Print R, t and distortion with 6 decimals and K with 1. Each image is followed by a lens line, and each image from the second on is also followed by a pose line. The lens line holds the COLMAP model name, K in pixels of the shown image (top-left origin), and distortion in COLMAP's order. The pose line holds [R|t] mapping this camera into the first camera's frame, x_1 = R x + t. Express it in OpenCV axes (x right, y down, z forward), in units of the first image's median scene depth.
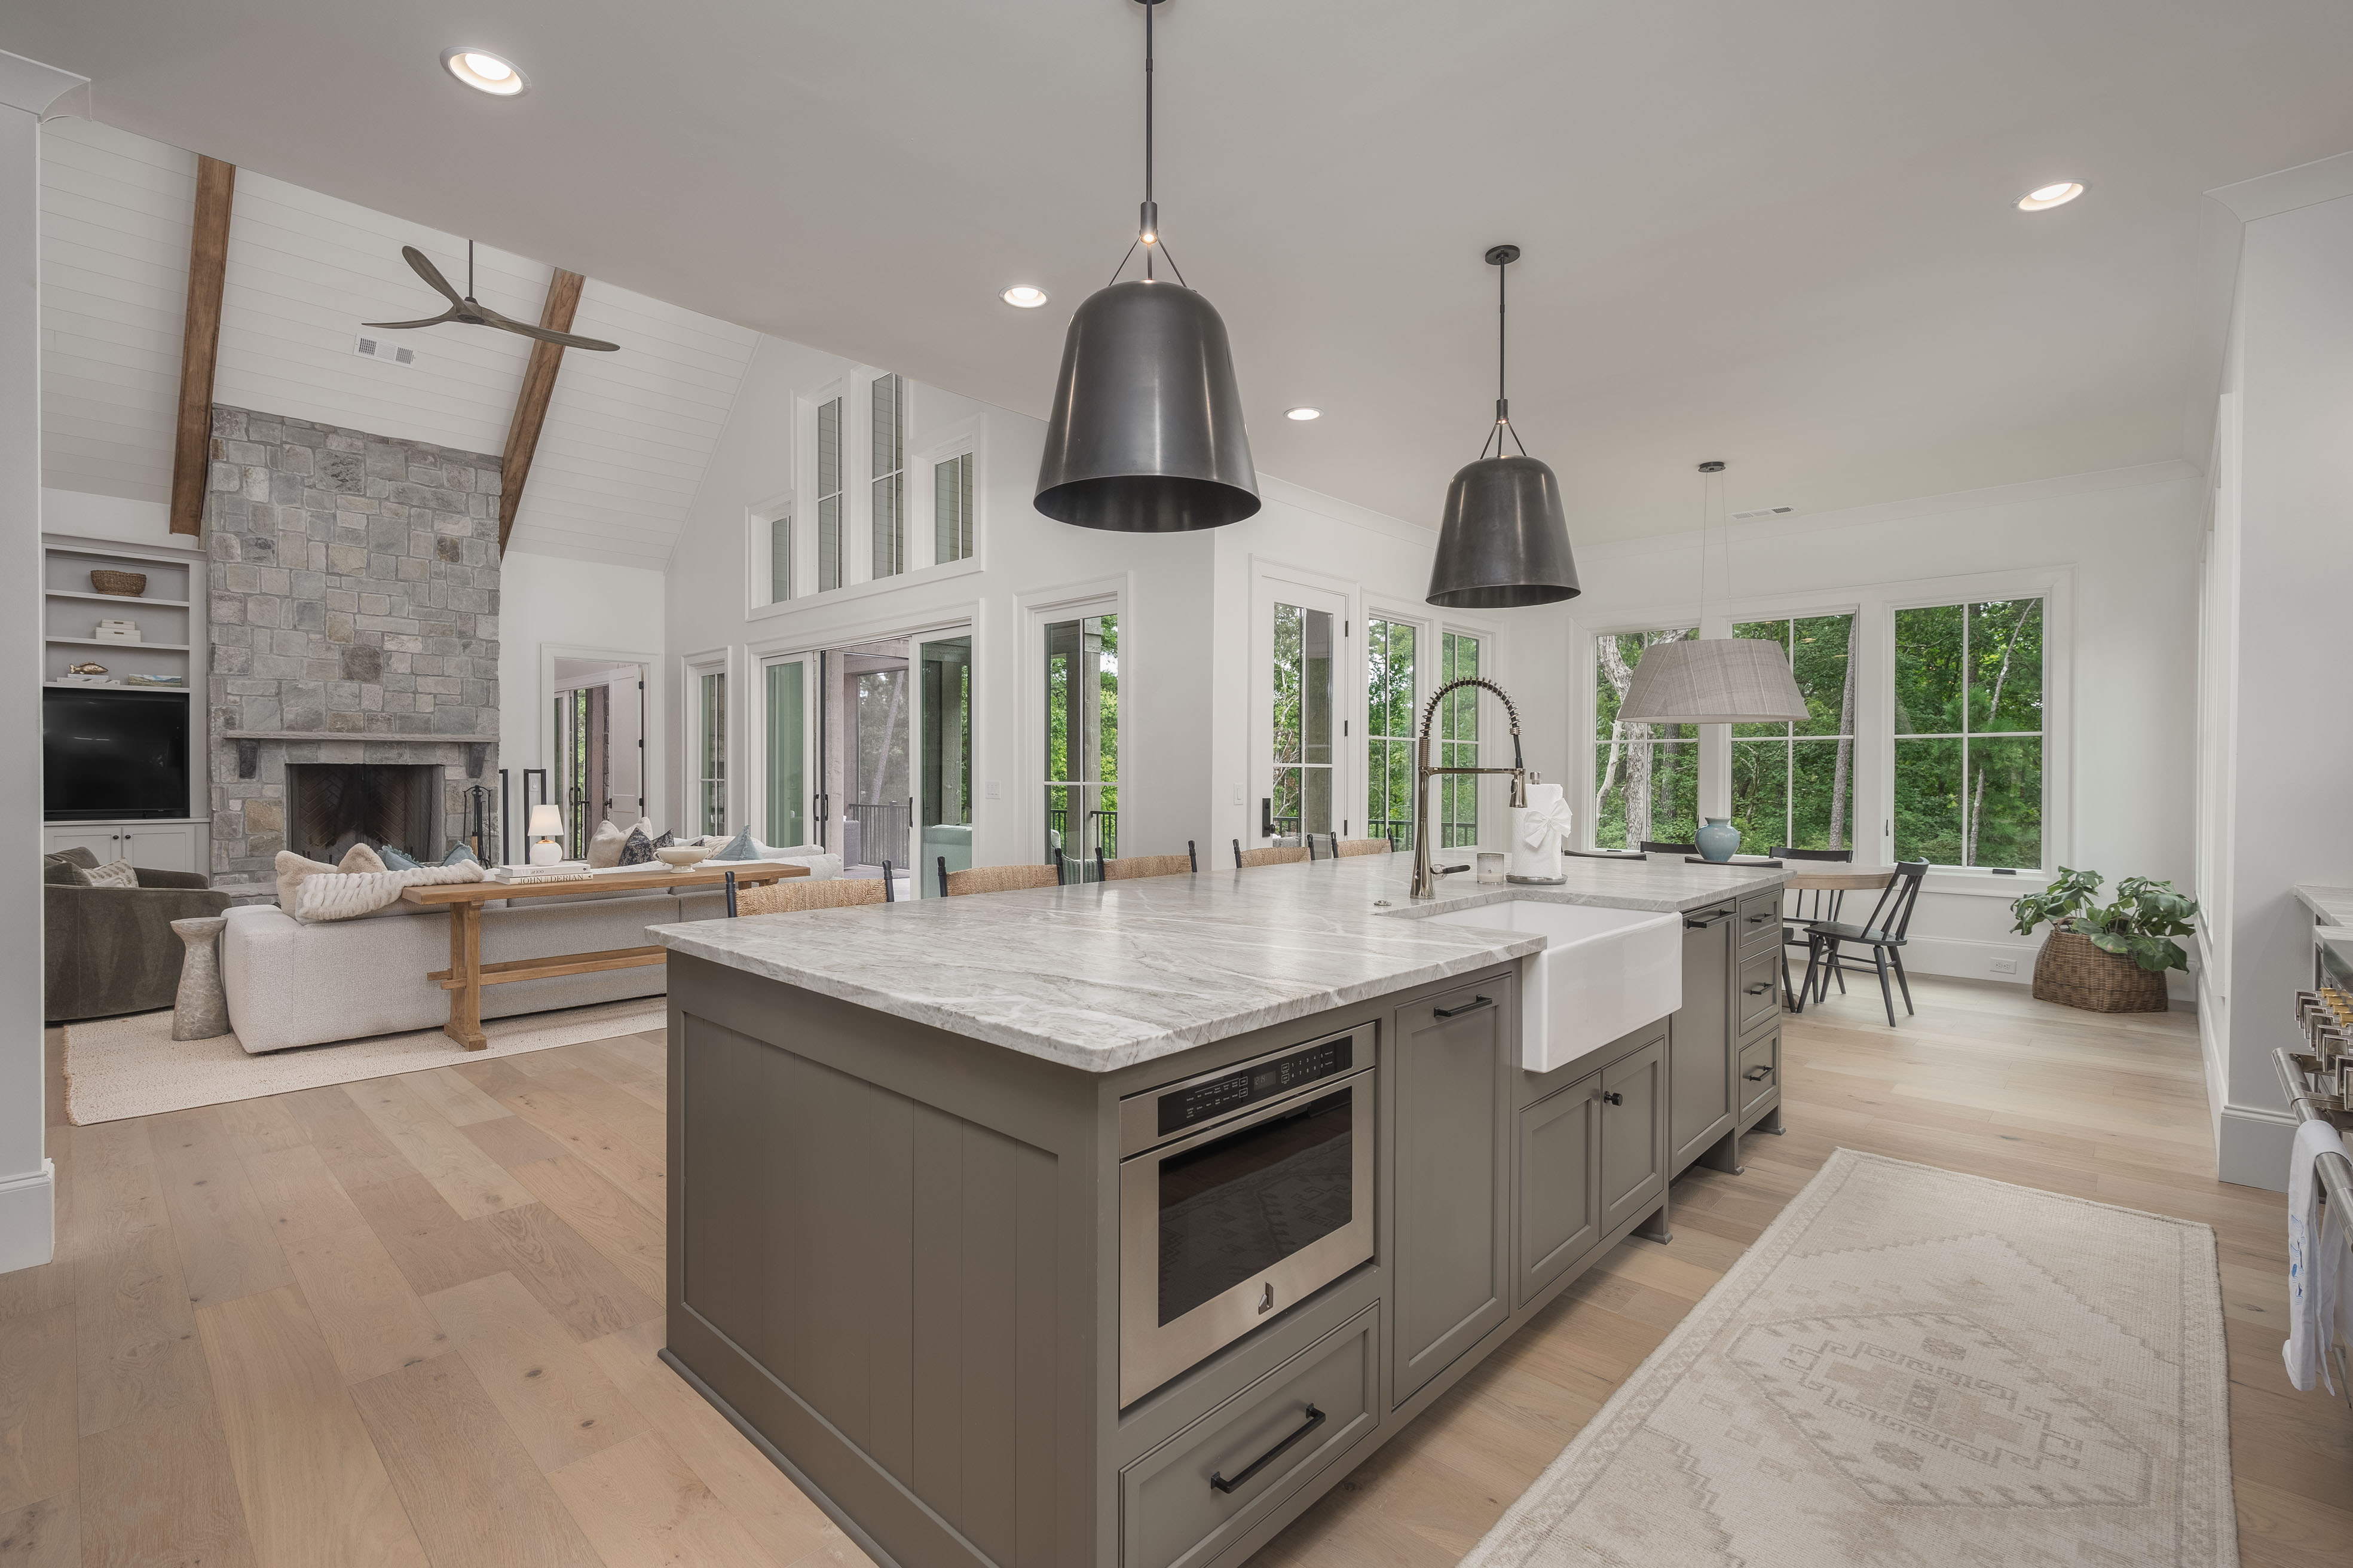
lens RADIAL K [[1053.3, 0, 1180.9], [0, 1053.3, 778.9], [0, 0, 1]] dist [-0.000394, 0.000024]
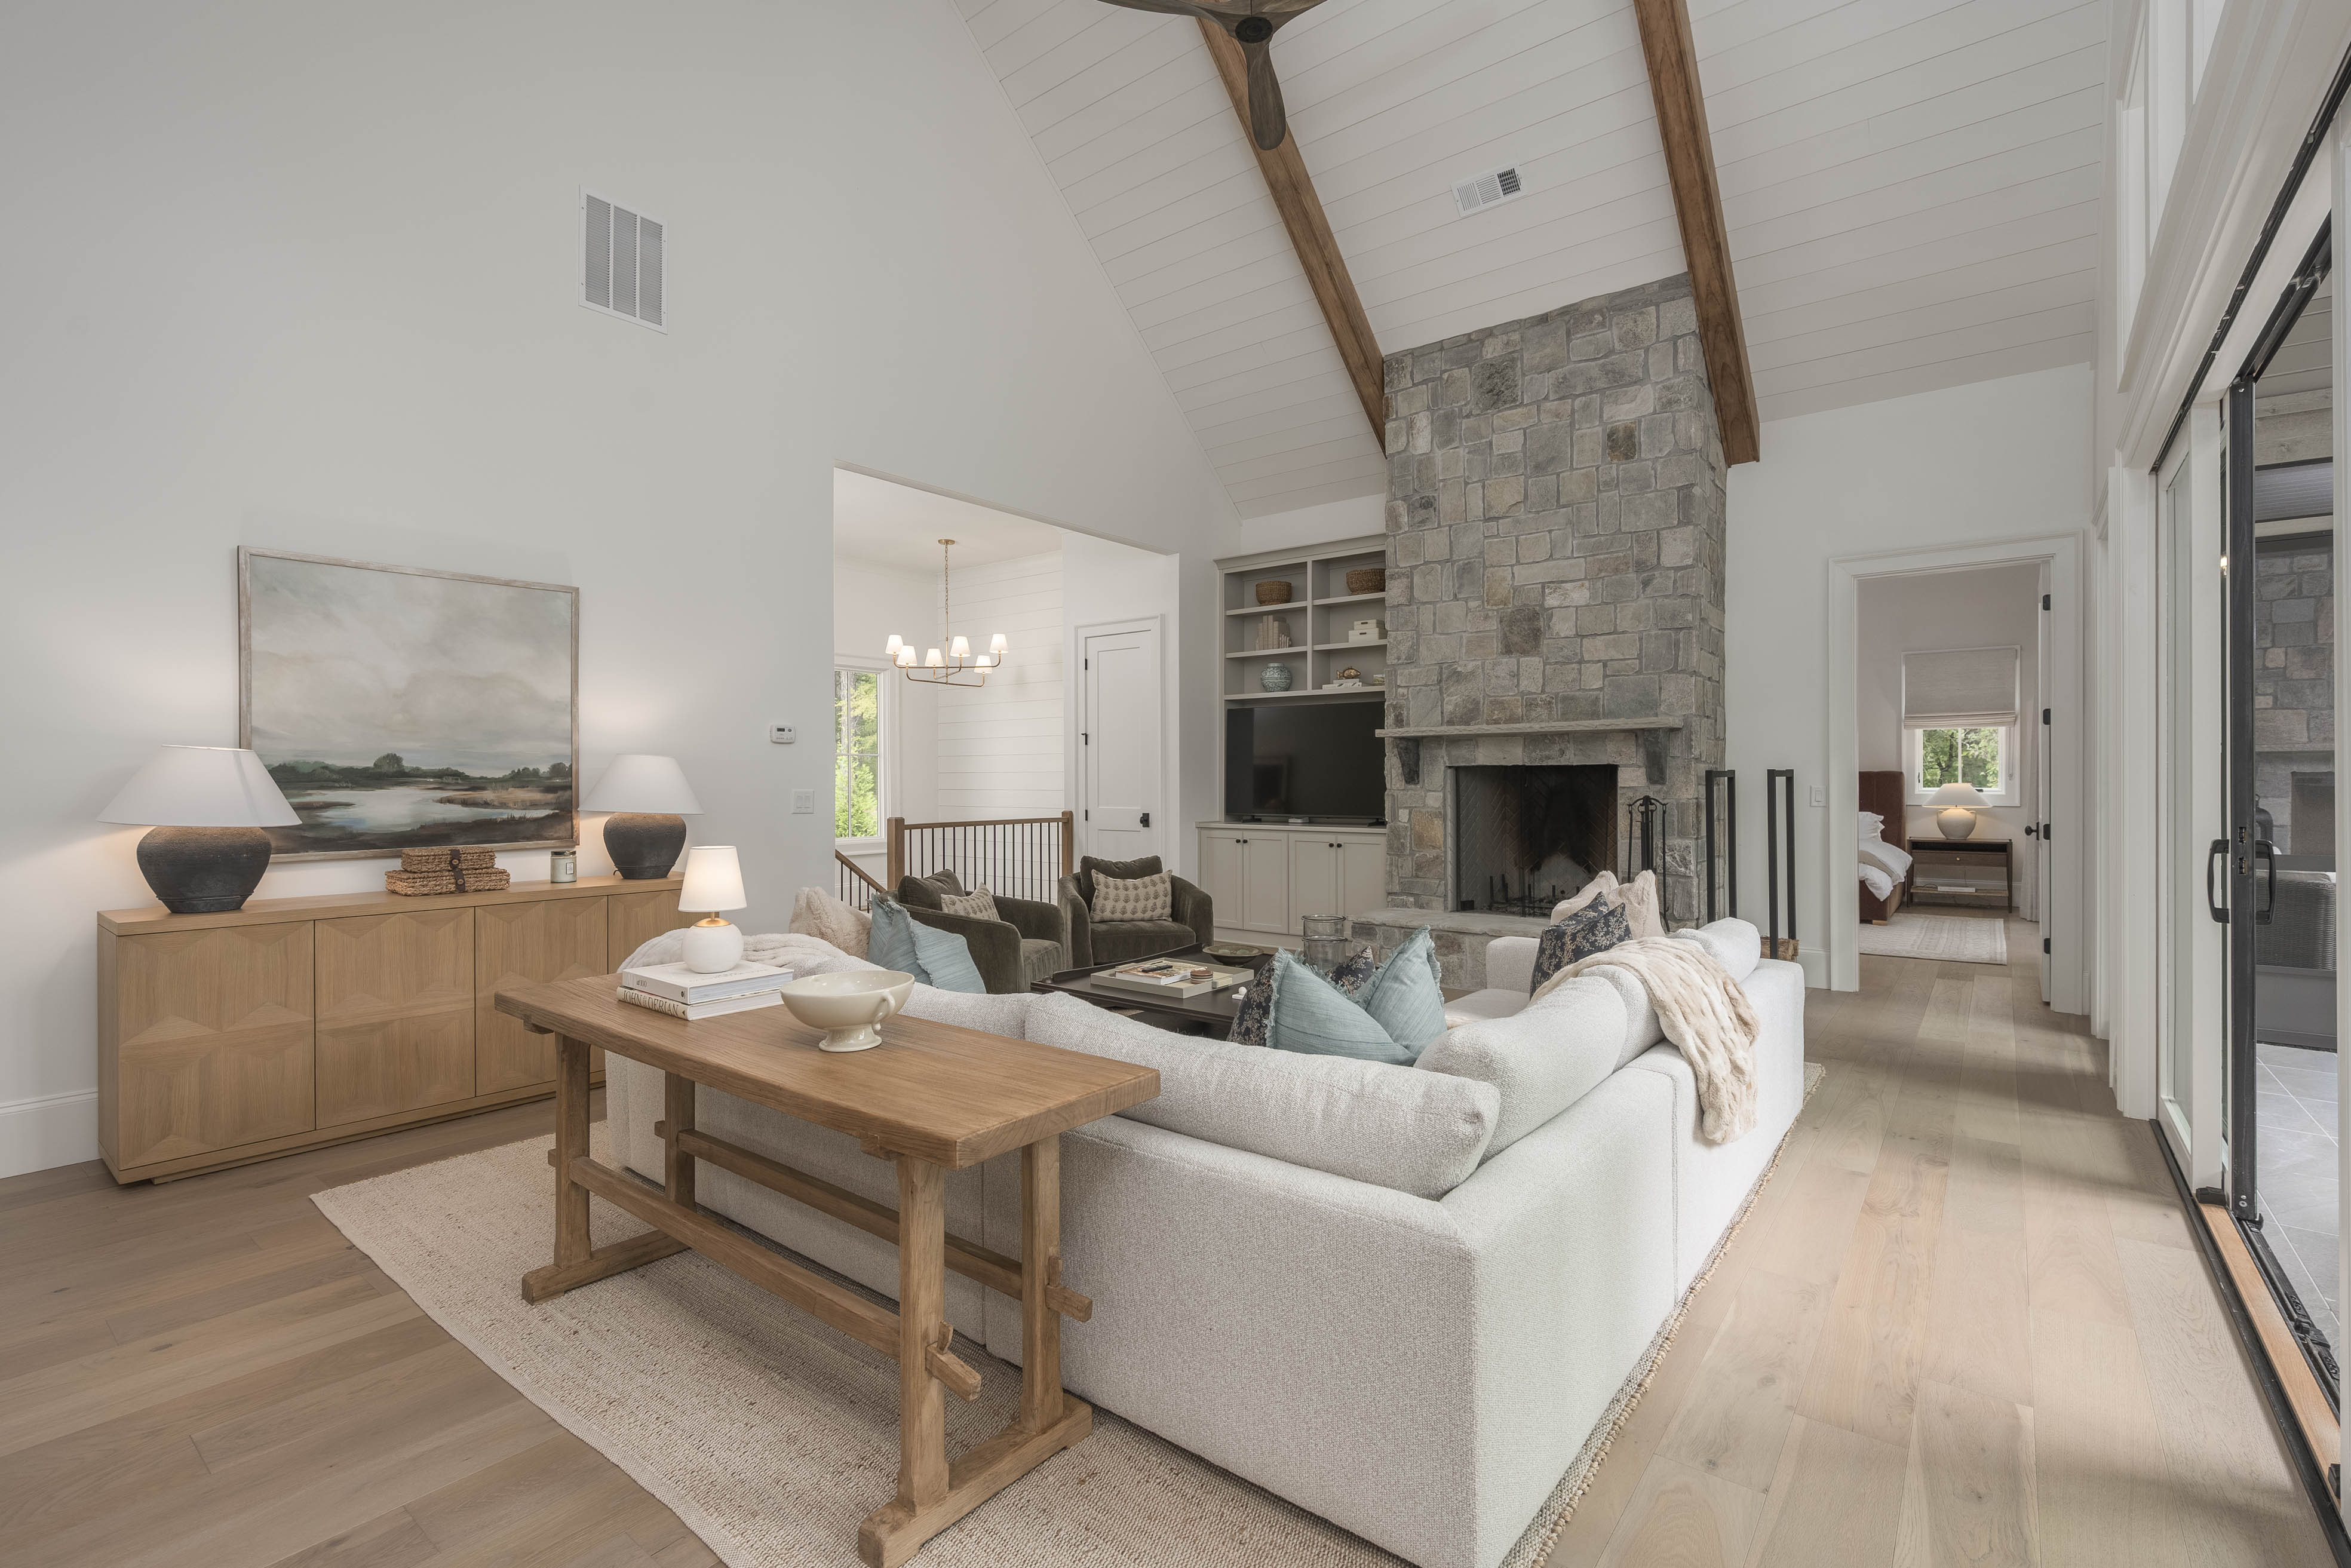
lens RADIAL K [[1052.5, 0, 1179.9], [0, 1052.5, 778.9], [0, 0, 1]] dist [-0.000394, 0.000024]
pose [[0.090062, -0.001729, -0.995935, -0.058314], [-0.000450, 0.999998, -0.001777, -0.003146], [0.995936, 0.000608, 0.090061, 0.704146]]
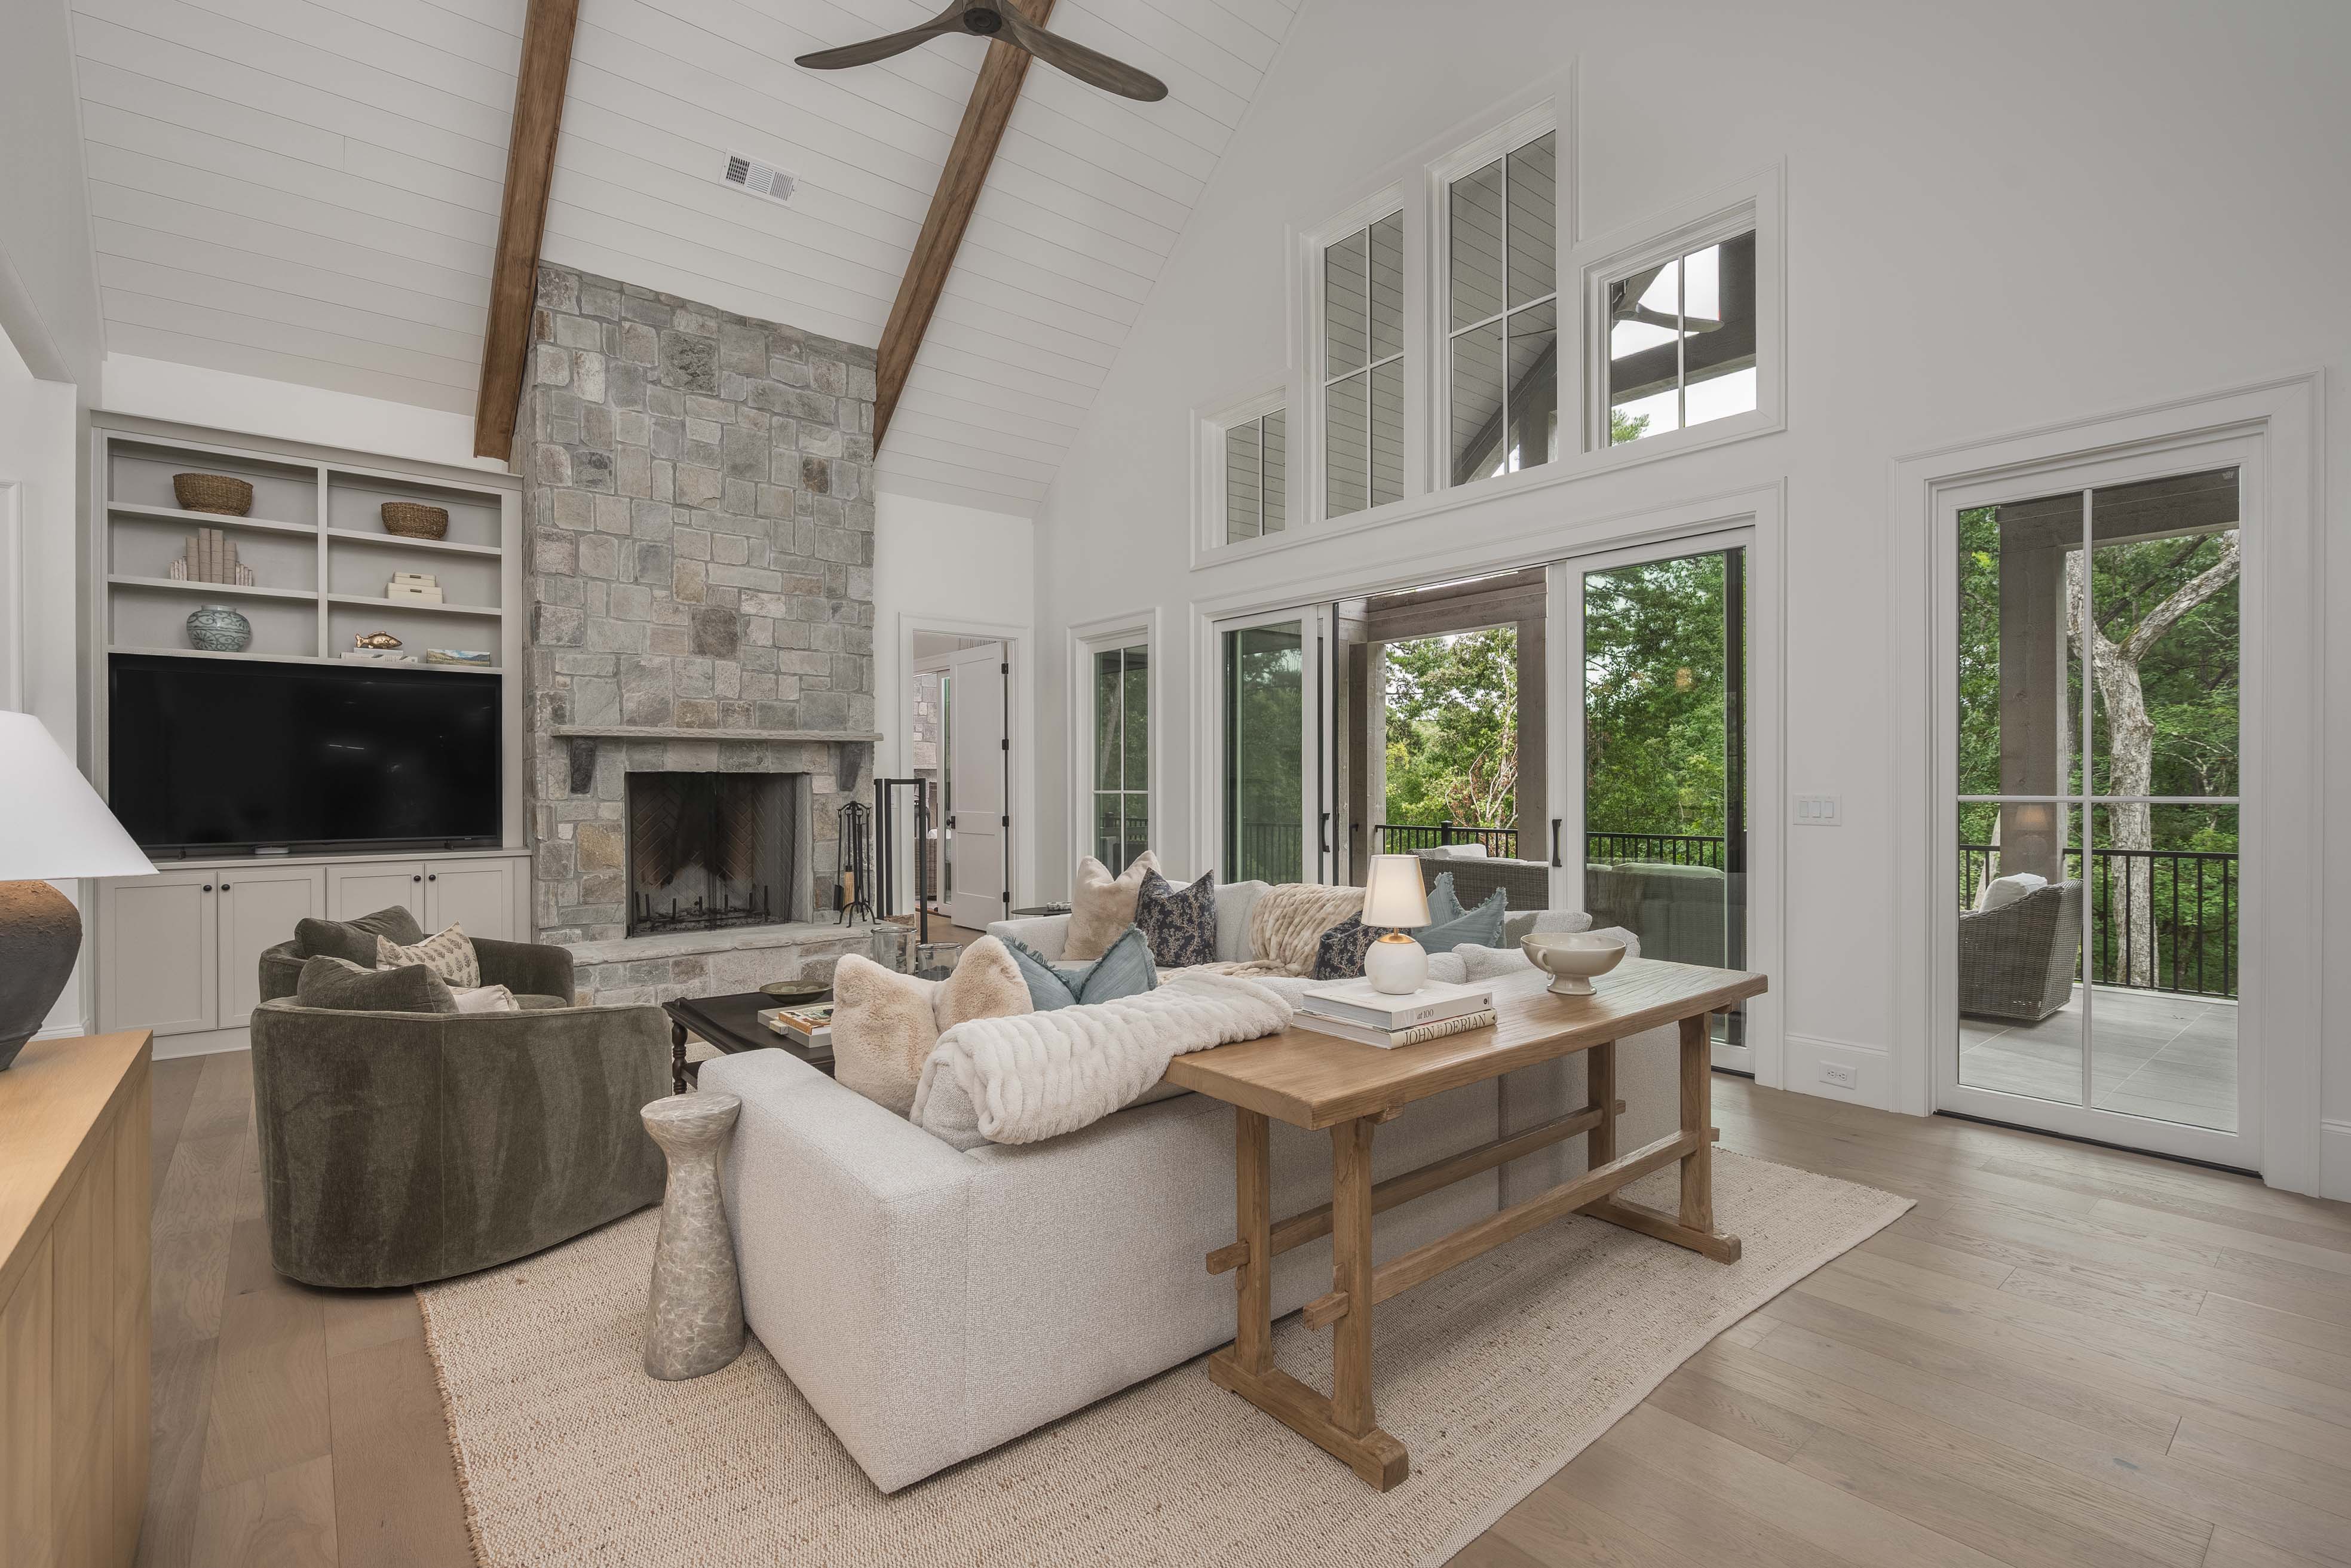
lens RADIAL K [[1065.6, 0, 1181.2], [0, 1065.6, 784.0], [0, 0, 1]] dist [0.000006, -0.000153]
pose [[0.992727, -0.004422, -0.120308, -0.383219], [0.004046, 0.999986, -0.003369, -0.002474], [0.120321, 0.002857, 0.992731, 0.325011]]
